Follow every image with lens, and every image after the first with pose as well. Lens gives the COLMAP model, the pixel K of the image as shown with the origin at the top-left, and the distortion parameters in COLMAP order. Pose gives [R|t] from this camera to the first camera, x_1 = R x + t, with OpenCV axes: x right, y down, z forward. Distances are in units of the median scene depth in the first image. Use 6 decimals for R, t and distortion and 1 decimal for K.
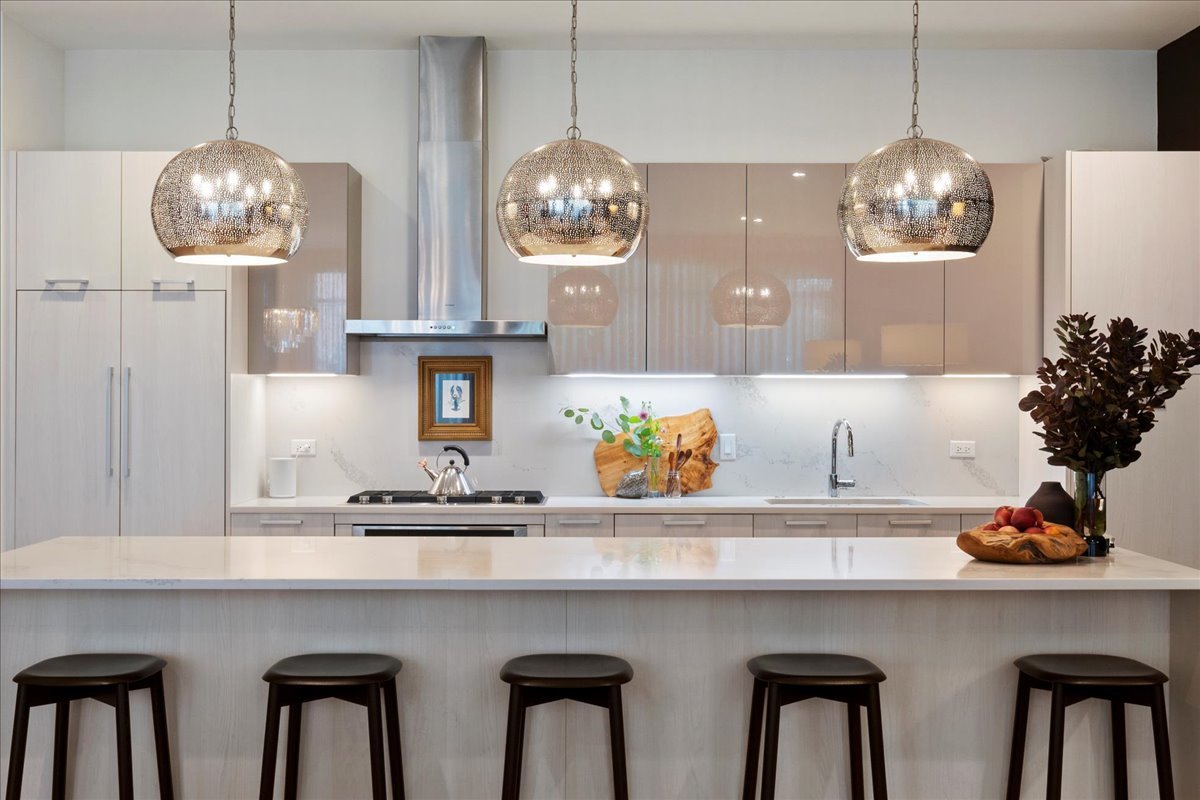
lens RADIAL K [[1275.9, 0, 600.0], [0, 1275.9, 400.0], [0, 0, 1]] dist [0.006591, 0.001255]
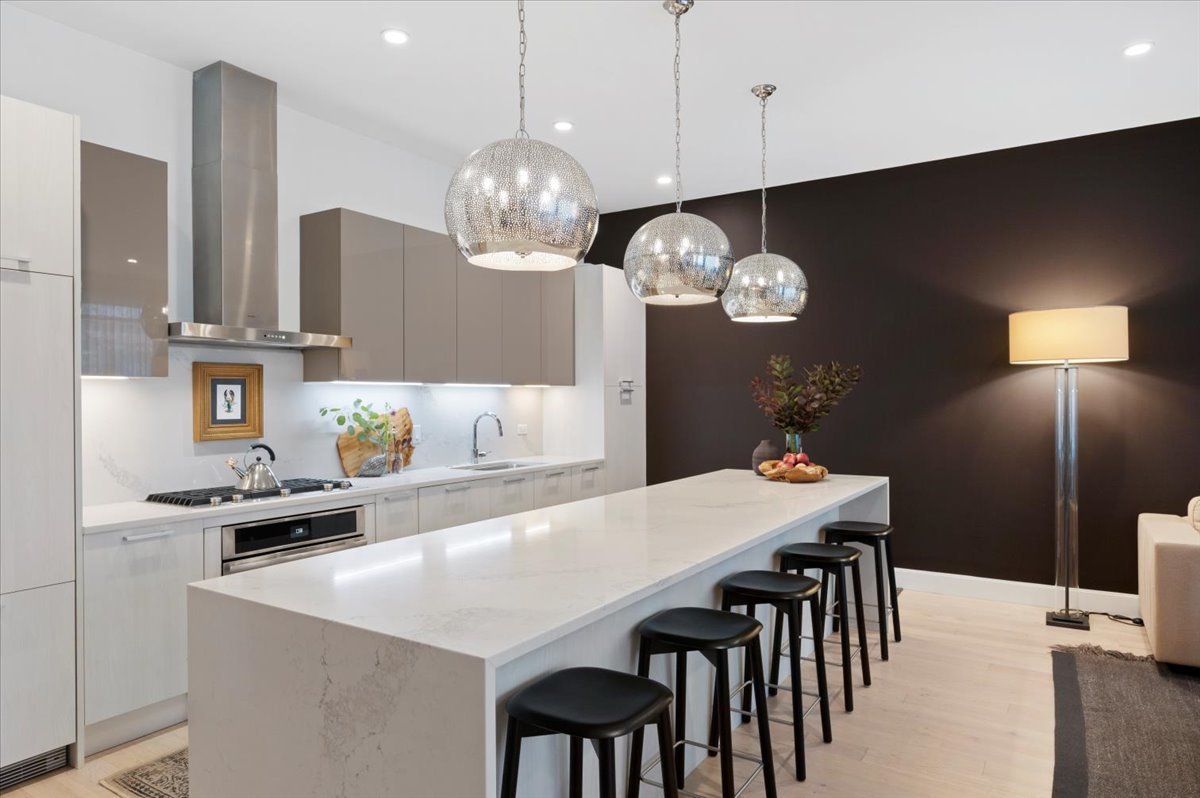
lens RADIAL K [[716.6, 0, 600.0], [0, 716.6, 399.0], [0, 0, 1]] dist [0.004873, 0.001170]
pose [[0.550836, -0.003386, 0.834607, -0.452827], [0.006828, 0.999977, -0.000449, -0.000753], [-0.834586, 0.005946, 0.550846, 0.394594]]
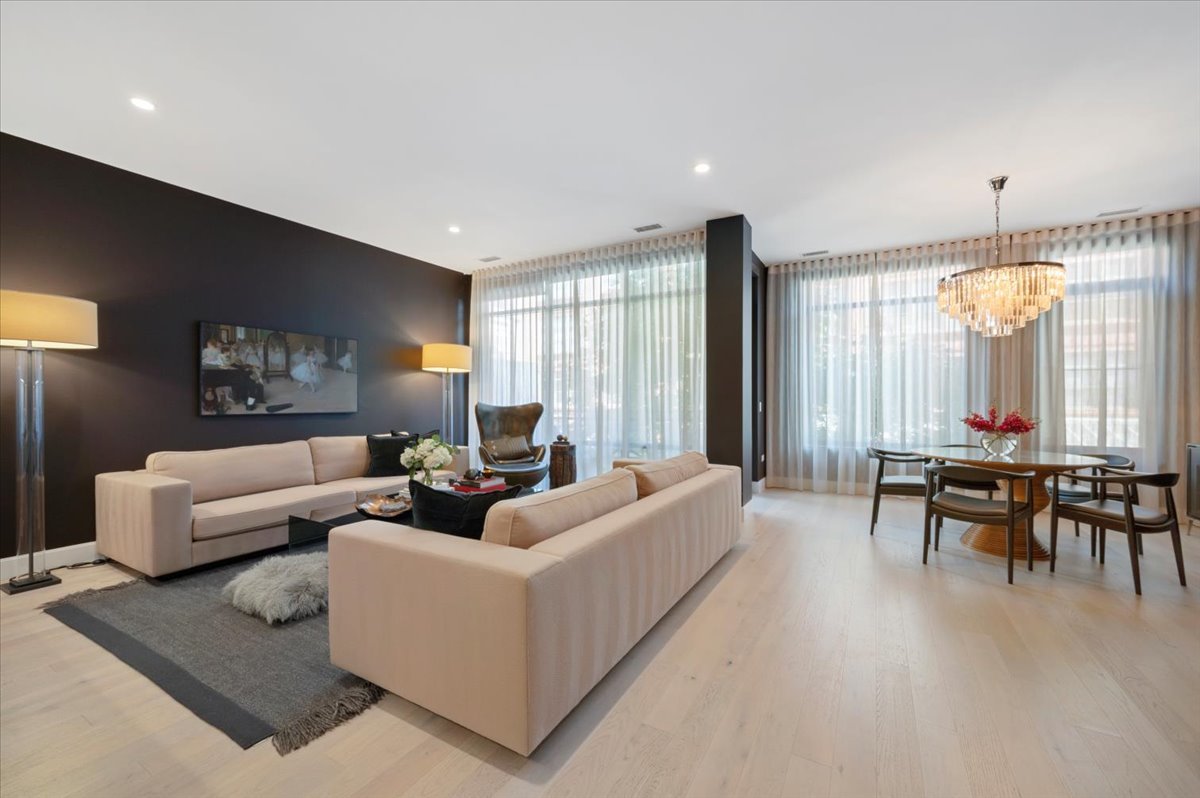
lens RADIAL K [[479.8, 0, 600.0], [0, 479.8, 399.0], [0, 0, 1]] dist [0.000512, 0.000299]
pose [[-0.856078, -0.000623, 0.516847, -0.392319], [-0.000306, 1.000000, 0.000700, 0.023020], [-0.516847, 0.000441, -0.856078, 0.525596]]
